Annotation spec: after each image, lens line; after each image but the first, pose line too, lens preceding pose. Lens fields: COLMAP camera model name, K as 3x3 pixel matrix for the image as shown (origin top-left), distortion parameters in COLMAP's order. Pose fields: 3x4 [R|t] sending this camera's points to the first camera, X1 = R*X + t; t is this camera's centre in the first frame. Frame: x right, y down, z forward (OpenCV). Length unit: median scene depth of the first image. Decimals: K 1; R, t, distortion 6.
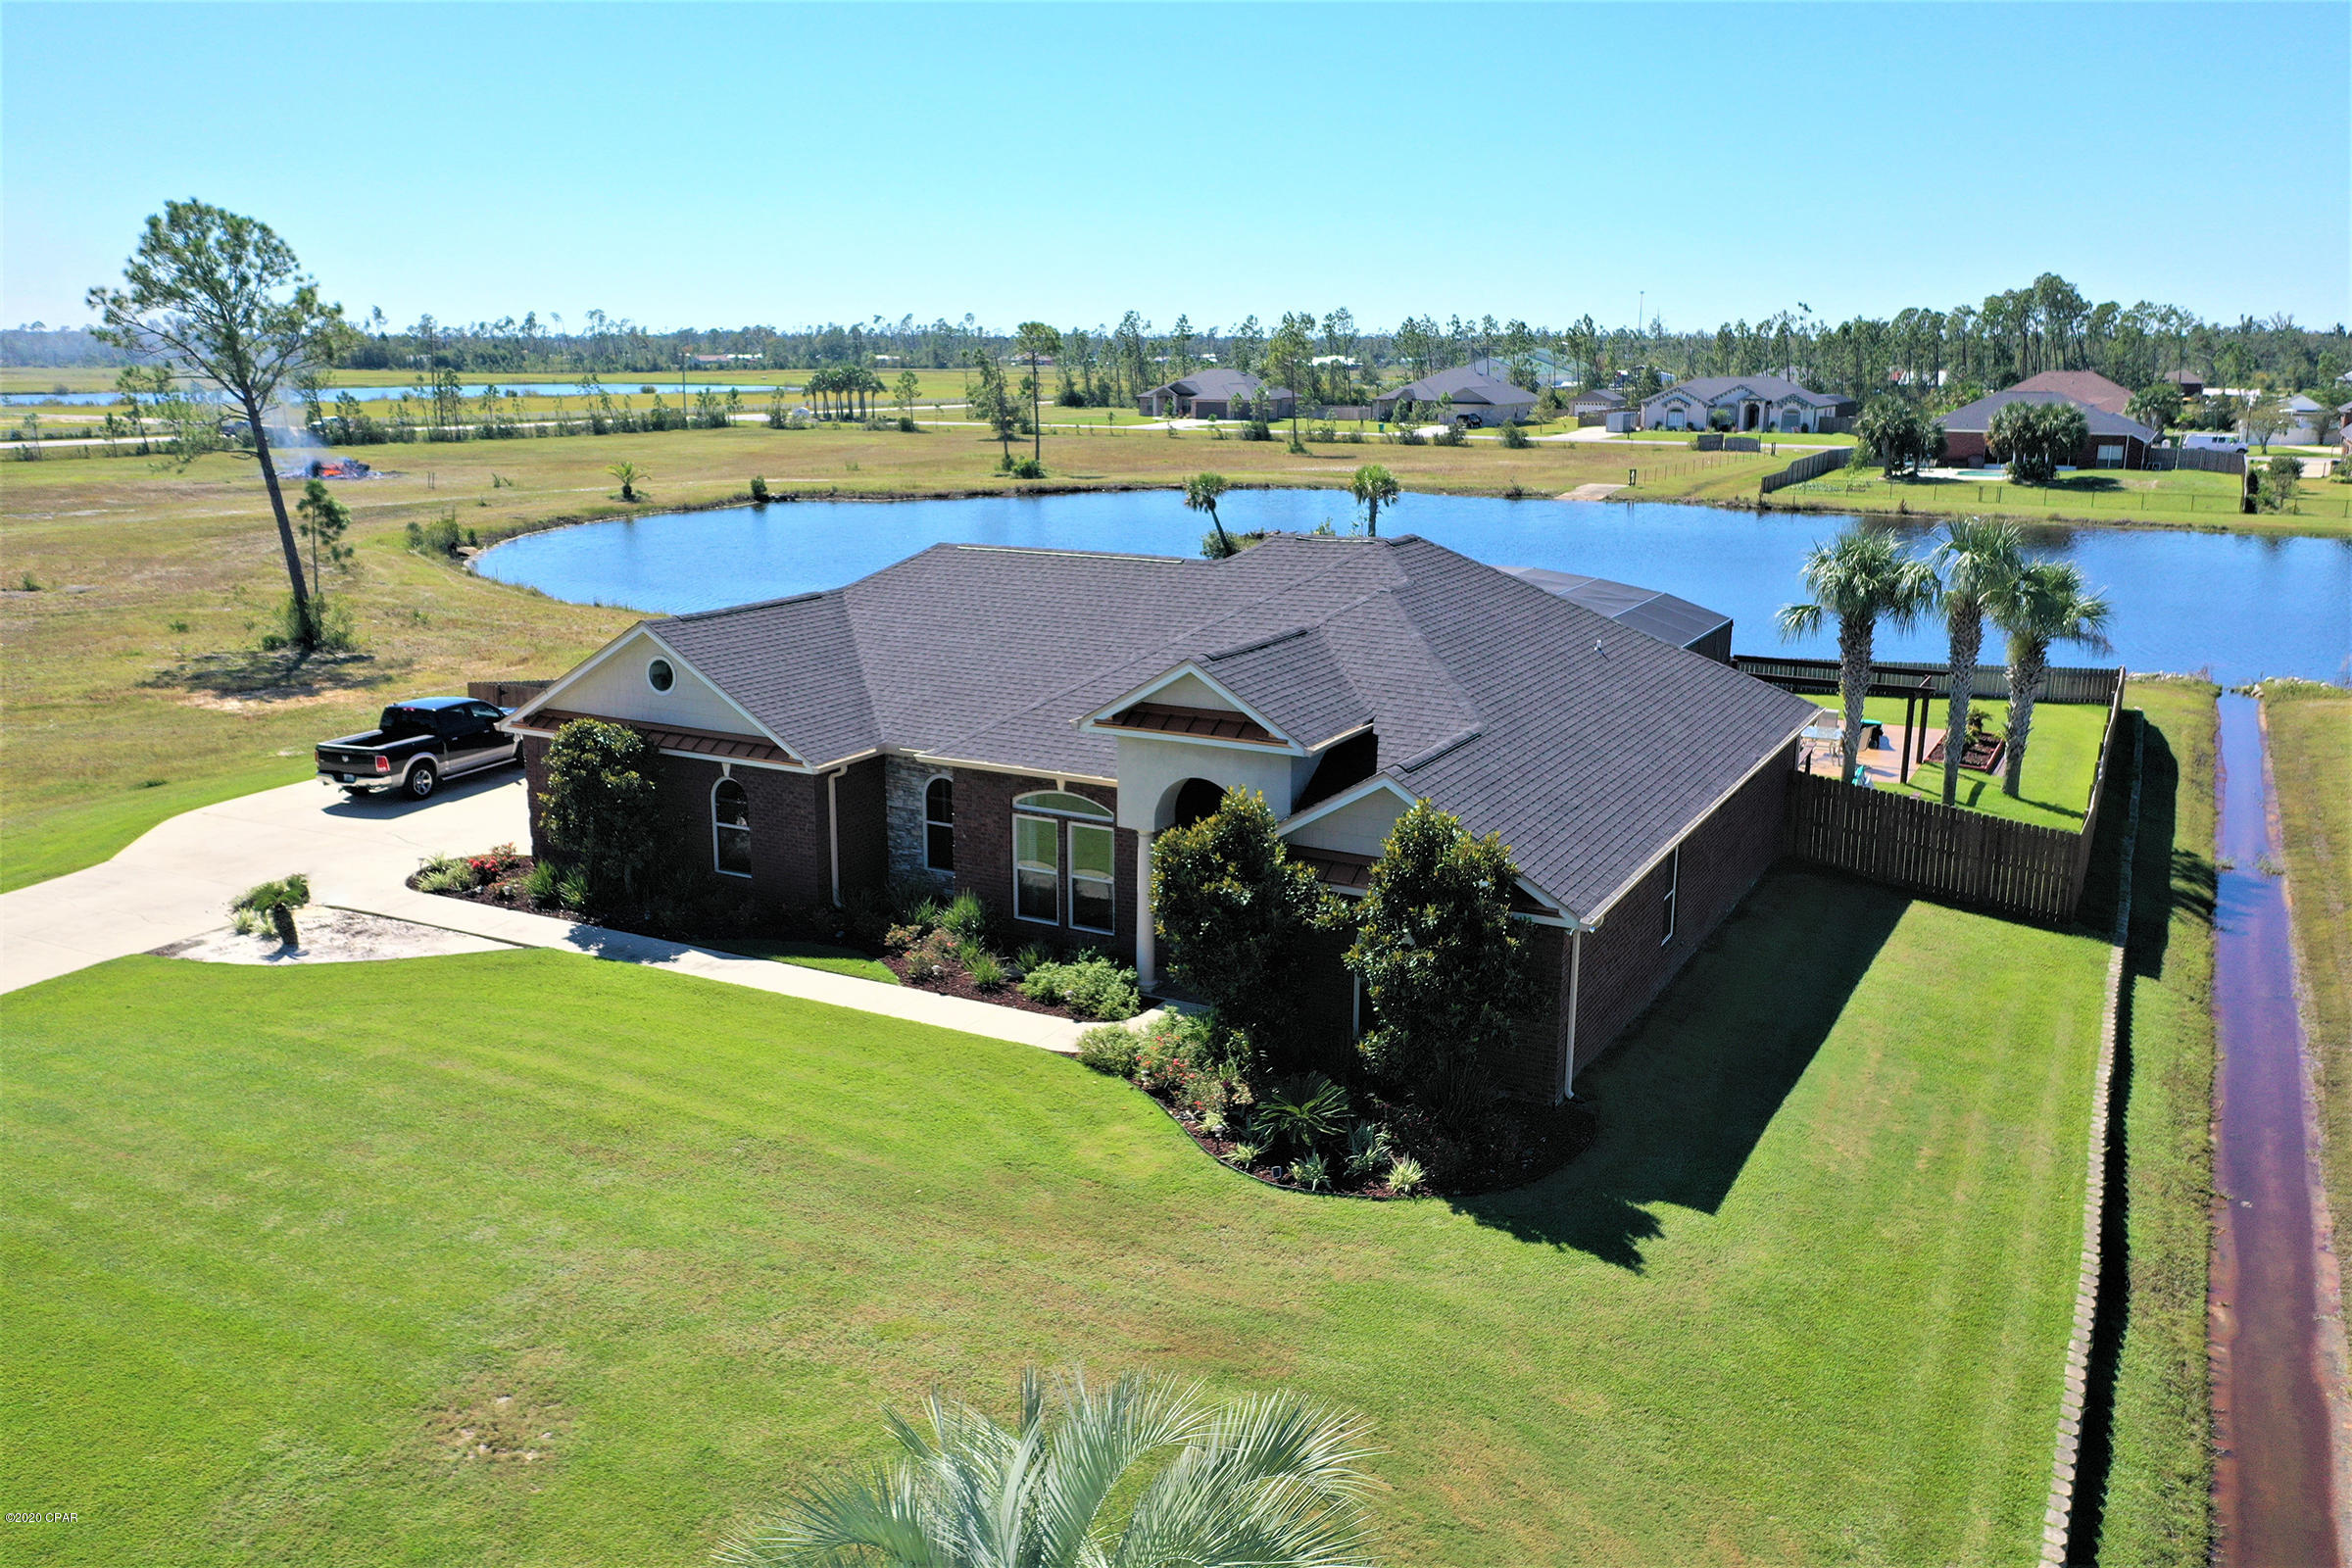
lens RADIAL K [[1878.5, 0, 1174.7], [0, 1878.5, 803.7], [0, 0, 1]] dist [0.013370, 0.009248]
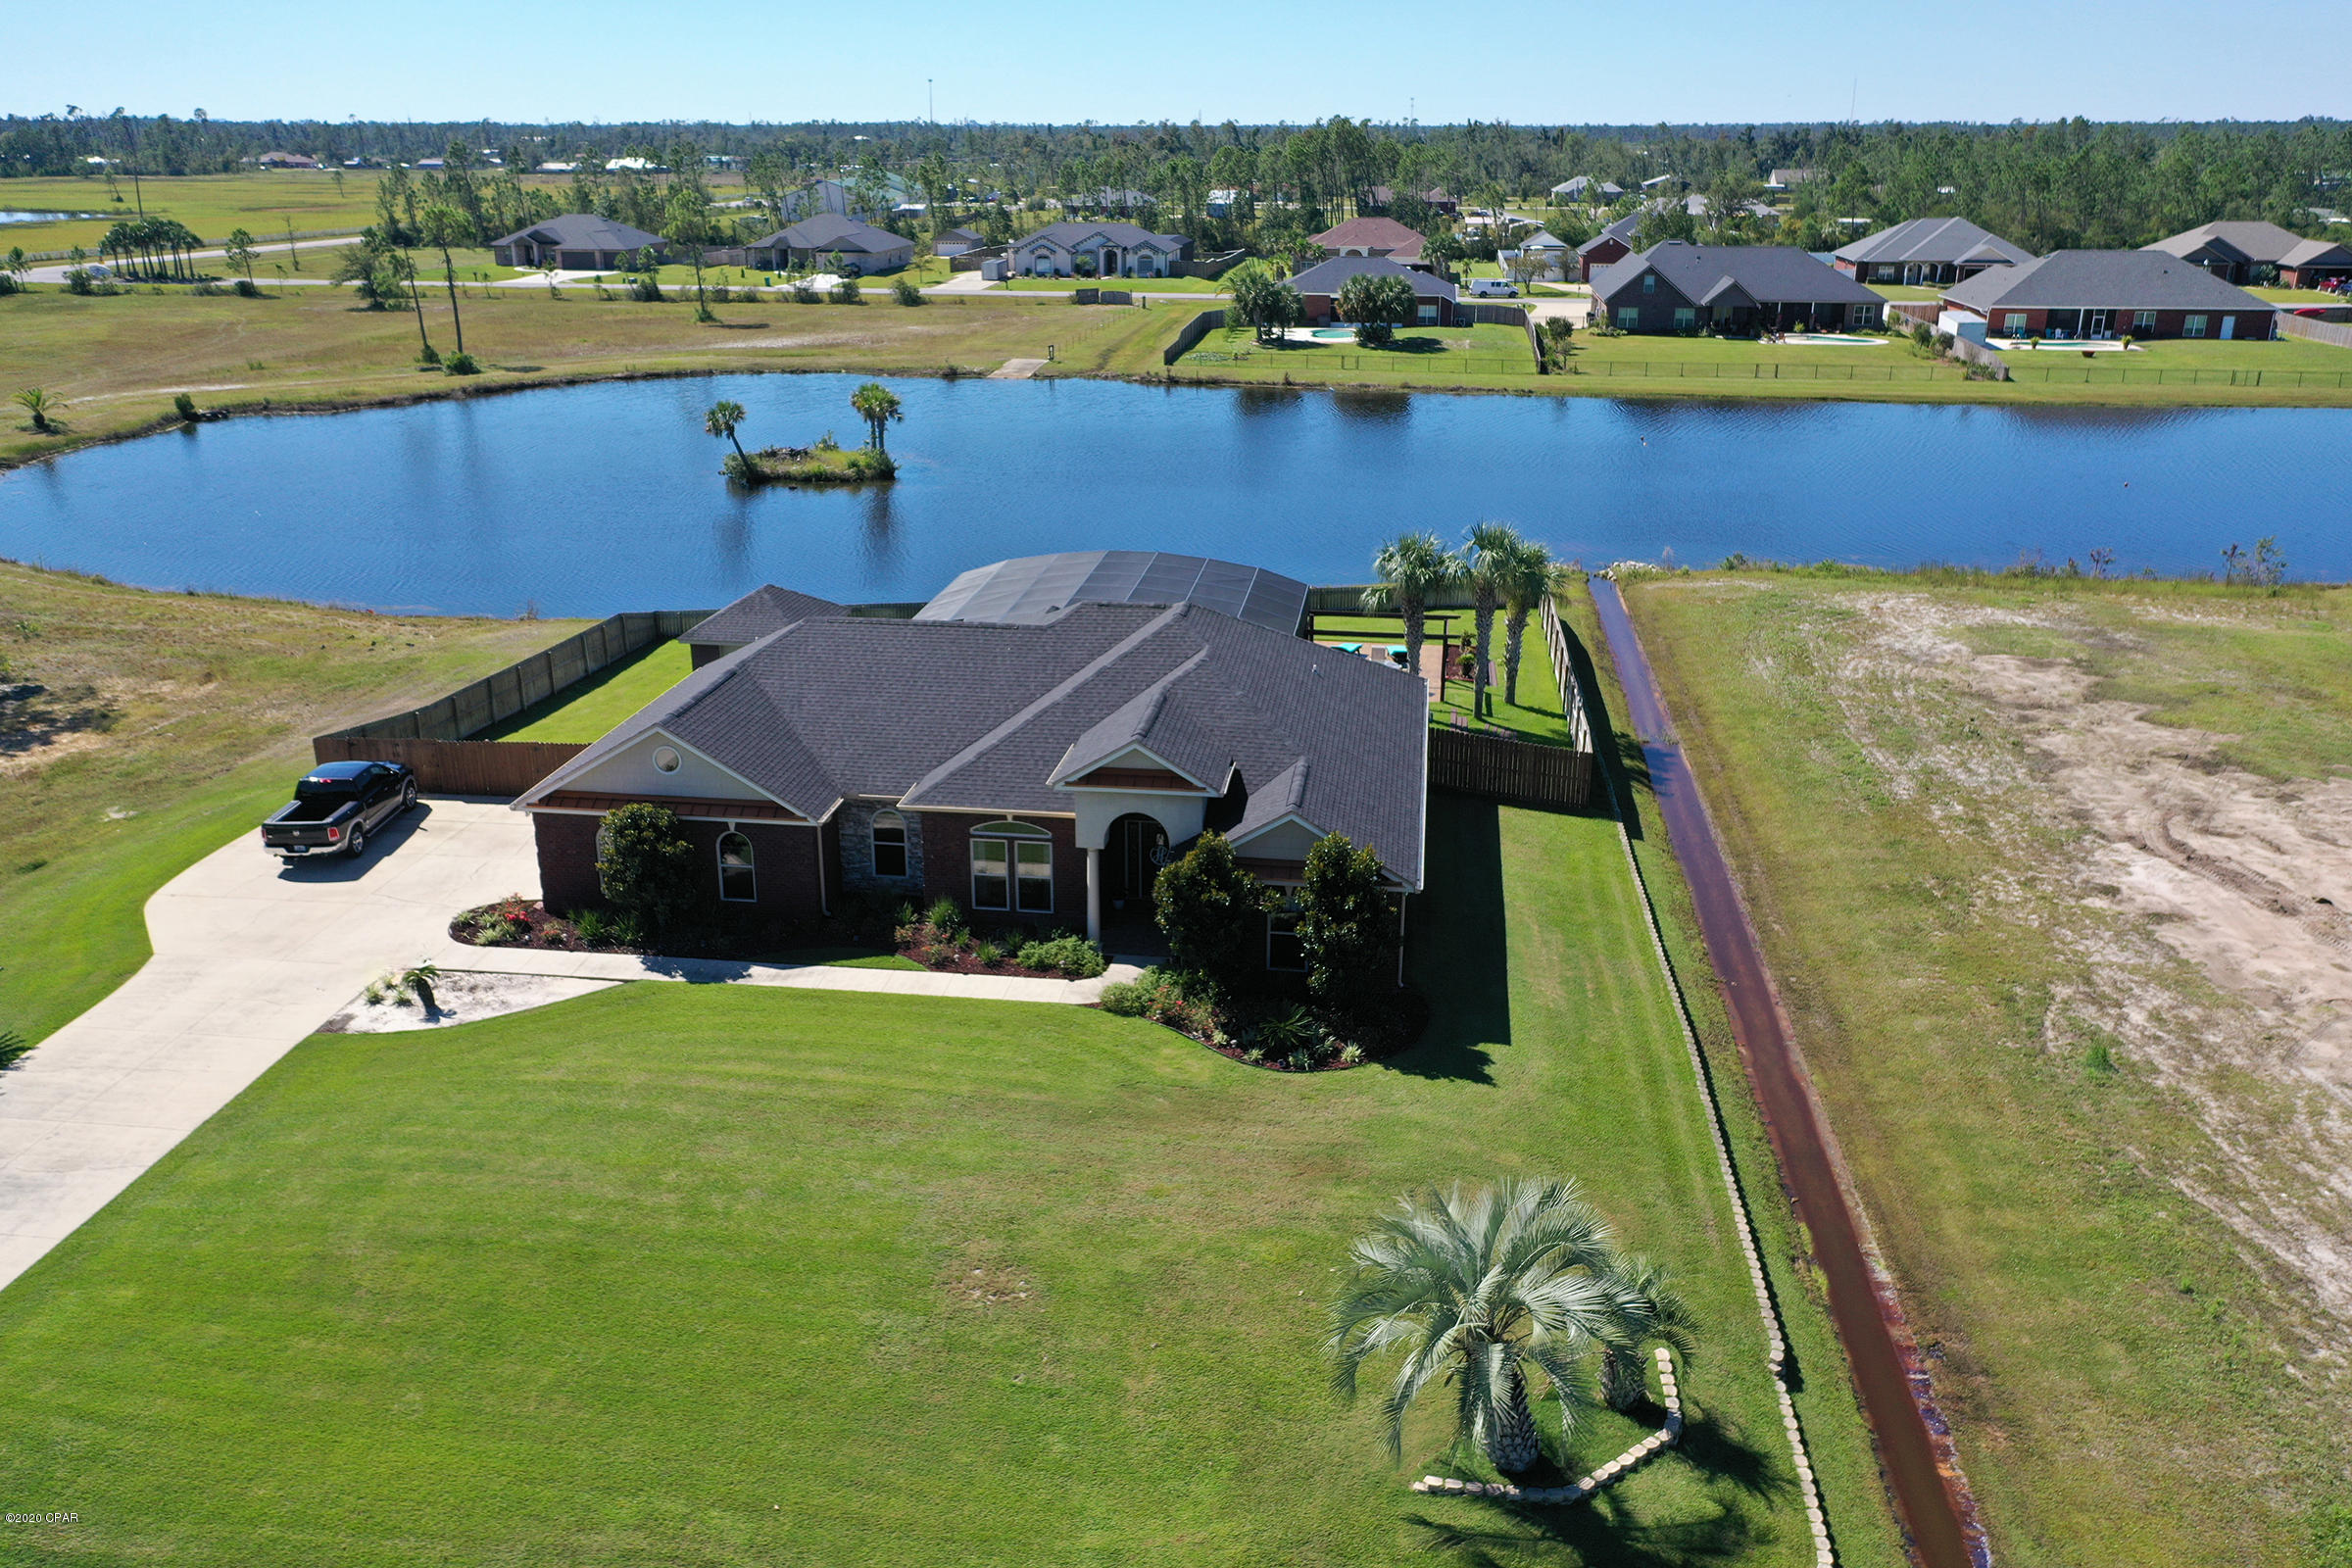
lens RADIAL K [[1878.5, 0, 1180.3], [0, 1878.5, 790.2], [0, 0, 1]] dist [0.013370, 0.009248]
pose [[0.934490, -0.120200, 0.335083, -0.397747], [0.086182, 0.989659, 0.114661, -0.175028], [-0.345401, -0.078272, 0.935185, -0.376022]]
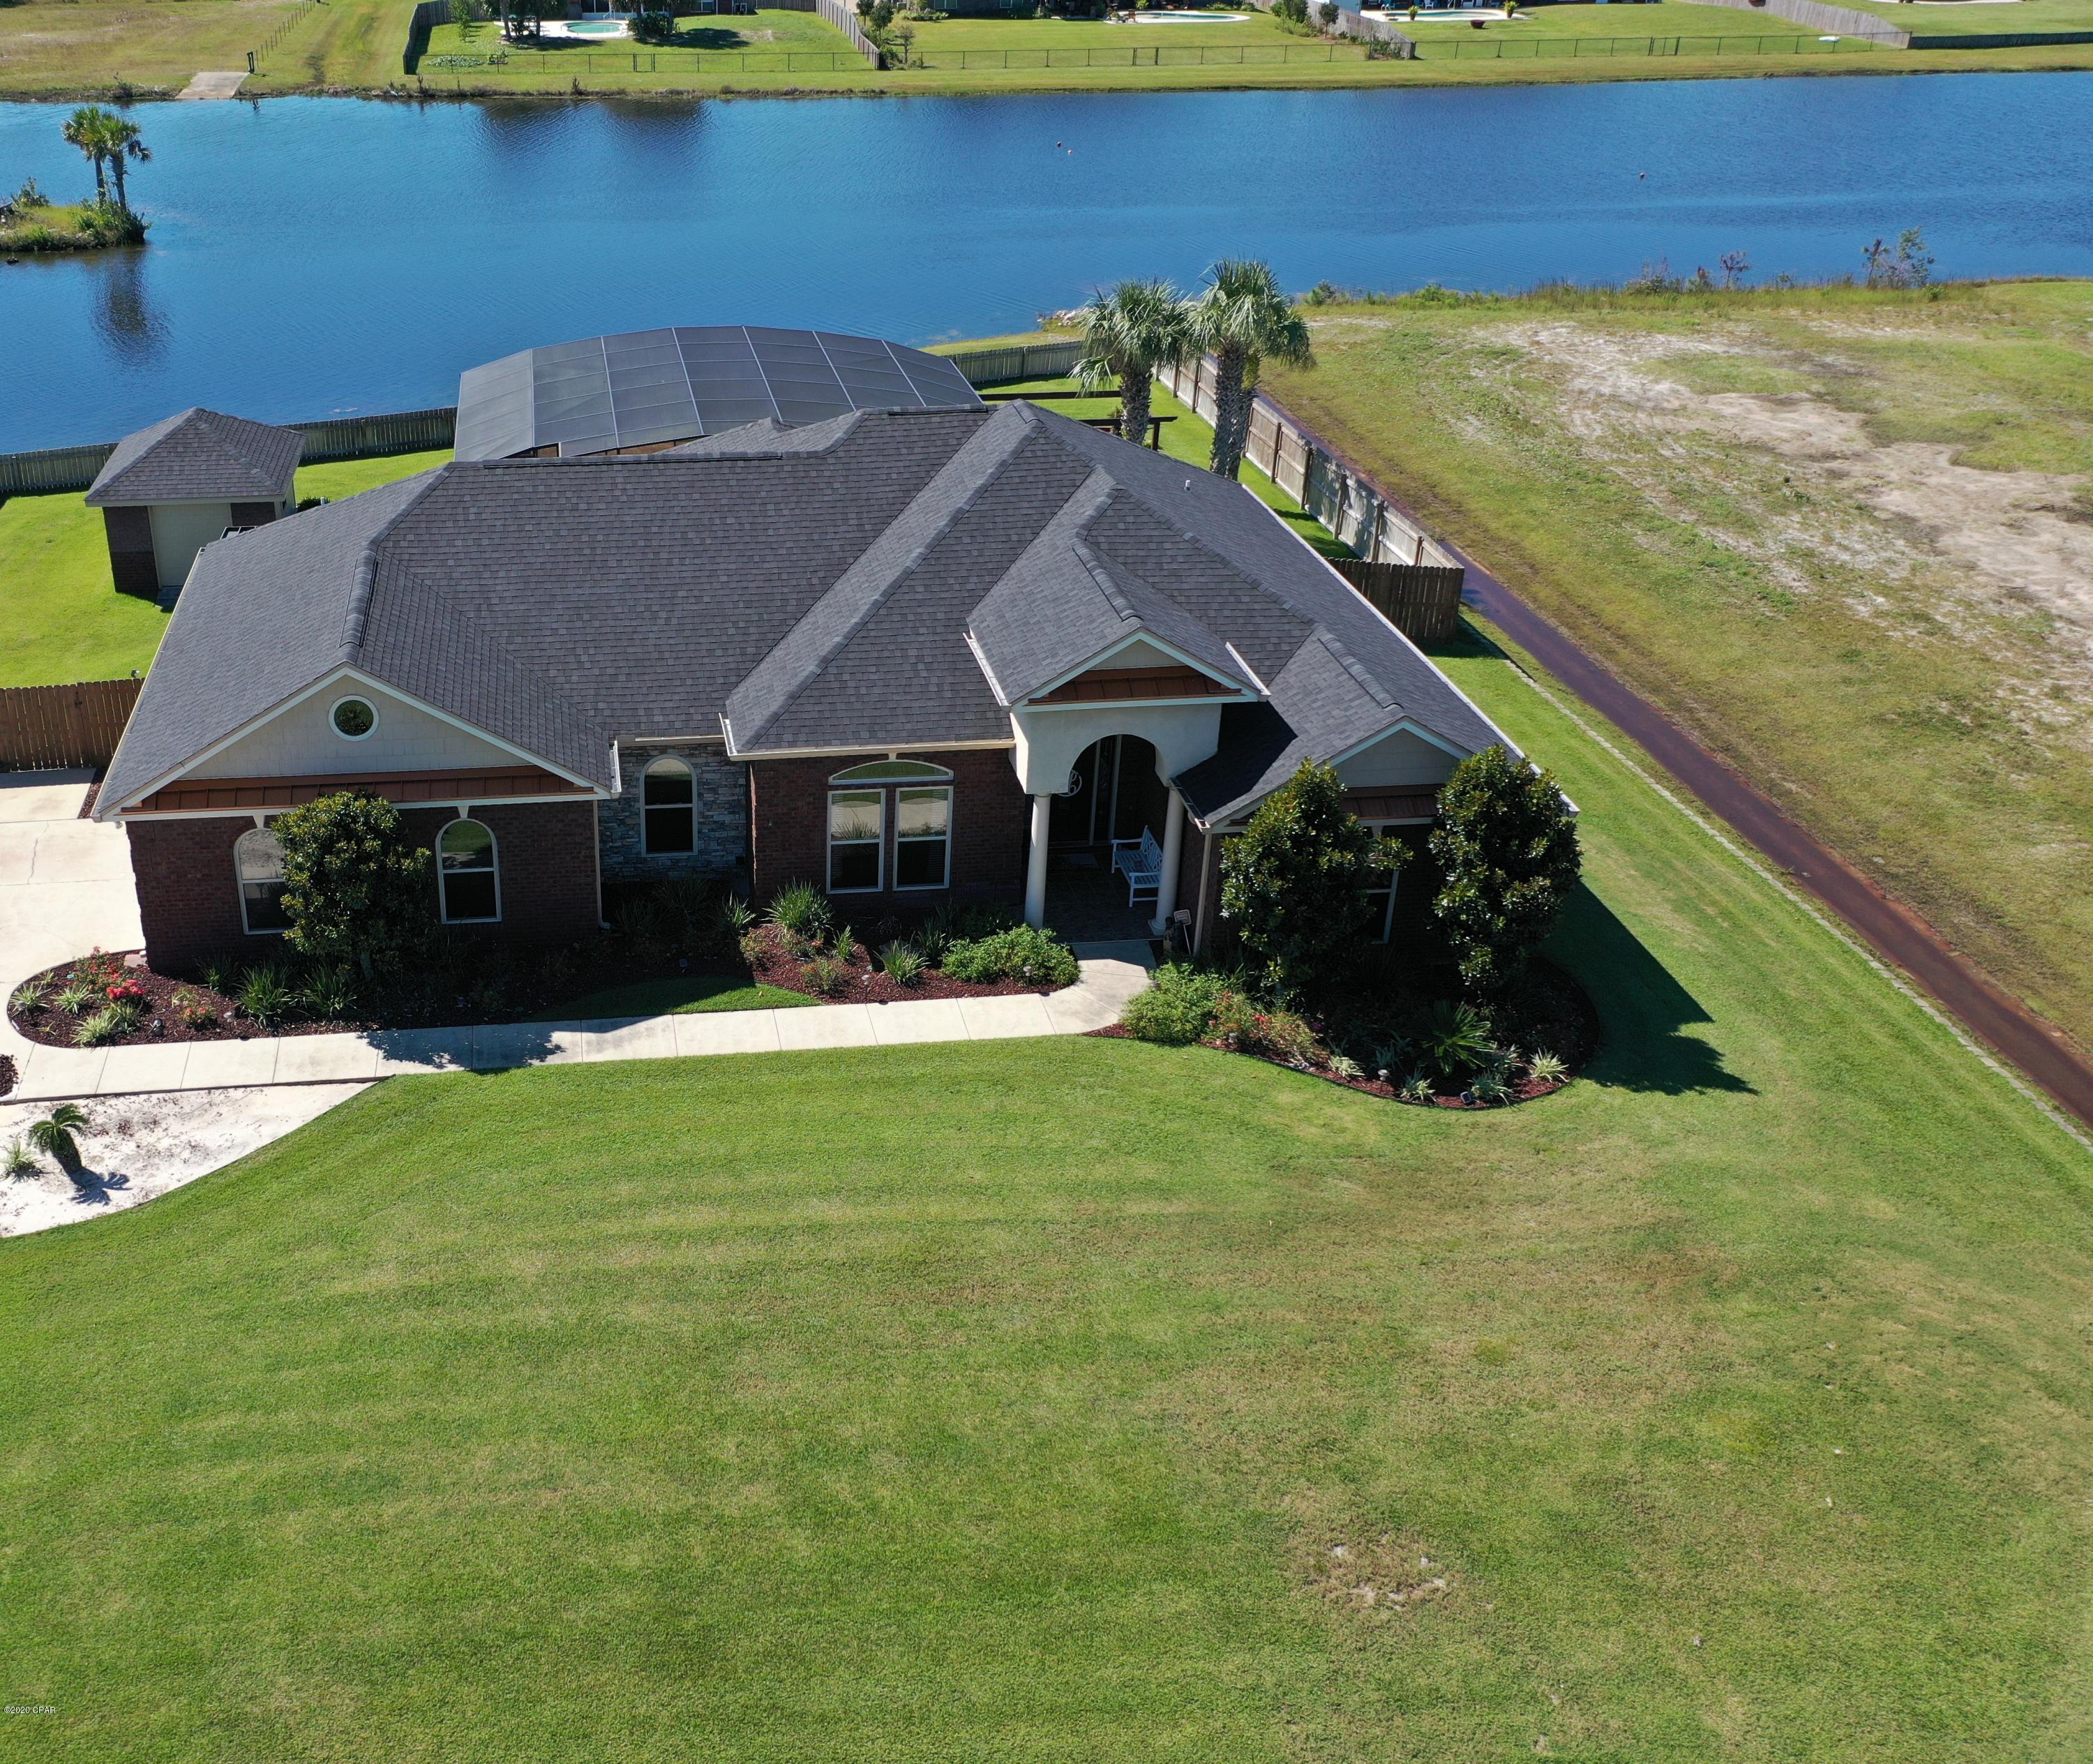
lens RADIAL K [[2134.4, 0, 762.8], [0, 2134.4, 859.6], [0, 0, 1]] dist [0.016665, 0.000000]
pose [[0.826197, -0.260529, 0.499523, -0.635137], [0.141220, 0.954114, 0.264050, -0.241237], [-0.545395, -0.147615, 0.825078, 0.125486]]
